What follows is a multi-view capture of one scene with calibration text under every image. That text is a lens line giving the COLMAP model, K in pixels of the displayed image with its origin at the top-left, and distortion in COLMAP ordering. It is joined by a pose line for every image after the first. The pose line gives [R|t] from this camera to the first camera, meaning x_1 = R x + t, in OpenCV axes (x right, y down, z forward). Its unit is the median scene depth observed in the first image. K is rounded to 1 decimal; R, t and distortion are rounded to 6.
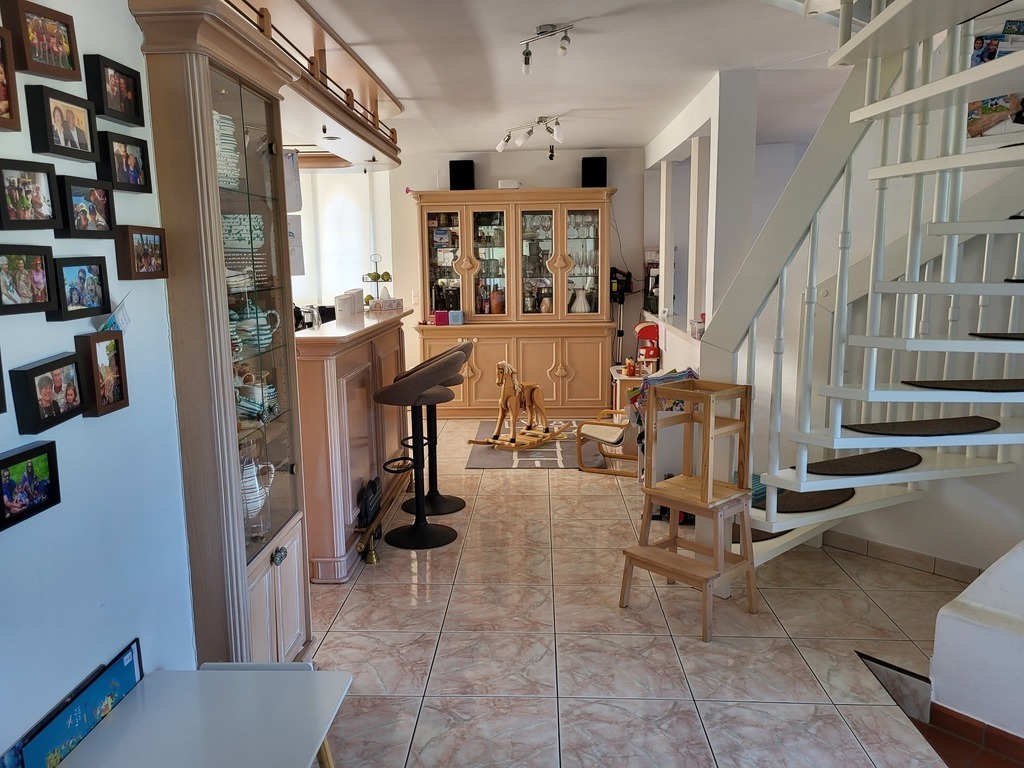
lens RADIAL K [[772.9, 0, 506.2], [0, 772.9, 386.2], [0, 0, 1]] dist [0.057797, -0.051094]
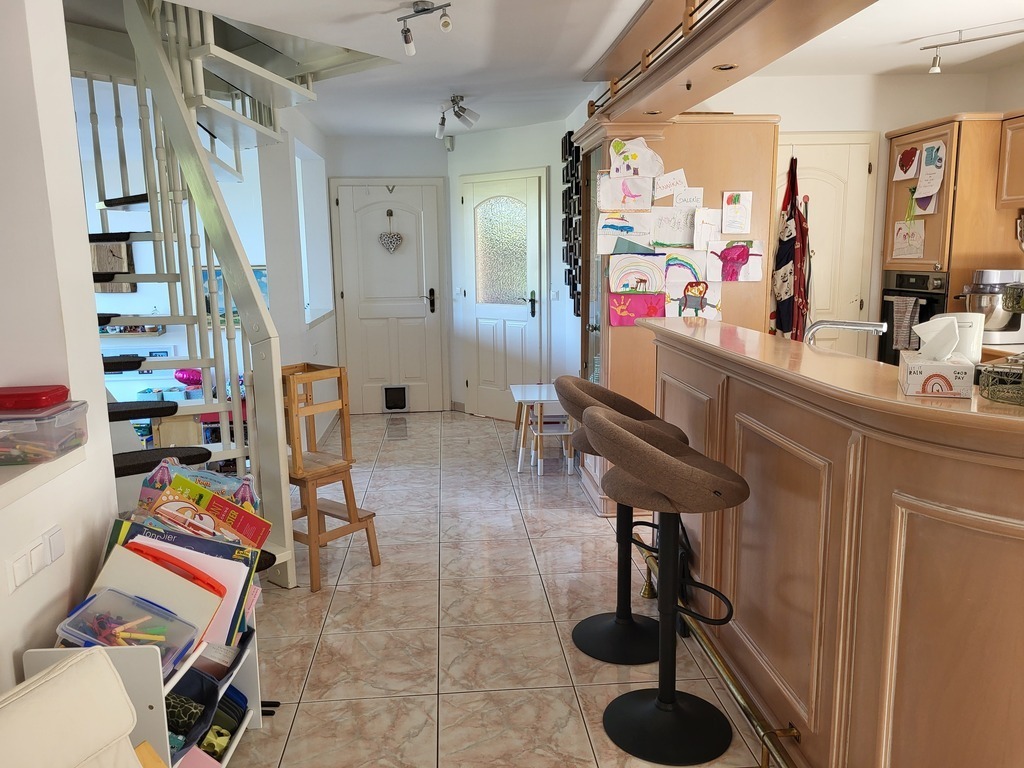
lens RADIAL K [[772.9, 0, 506.2], [0, 772.9, 386.2], [0, 0, 1]] dist [0.057797, -0.051094]
pose [[-0.991743, 0.050828, -0.117735, 0.082239], [0.009138, 0.943773, 0.330469, -0.311762], [0.127912, 0.326665, -0.936445, 1.922046]]
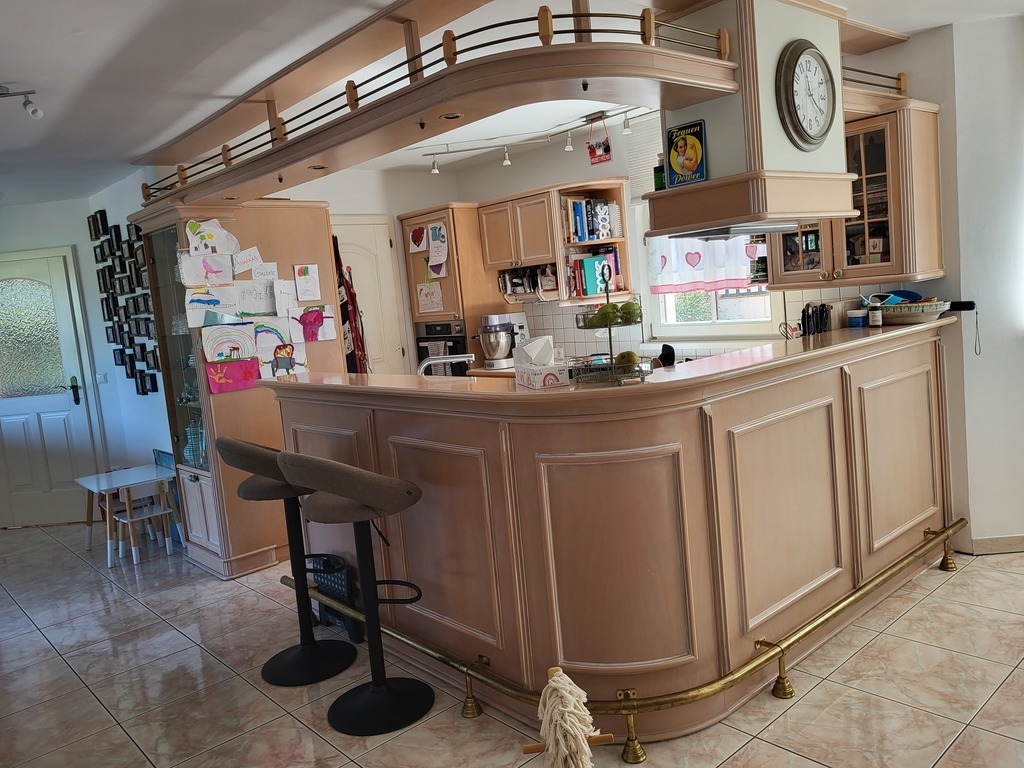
lens RADIAL K [[772.9, 0, 506.2], [0, 772.9, 386.2], [0, 0, 1]] dist [0.057797, -0.051094]
pose [[-0.710517, 0.166195, -0.683773, 0.293013], [-0.009423, 0.969375, 0.245403, -0.328064], [0.703617, 0.180806, -0.687191, 1.988047]]
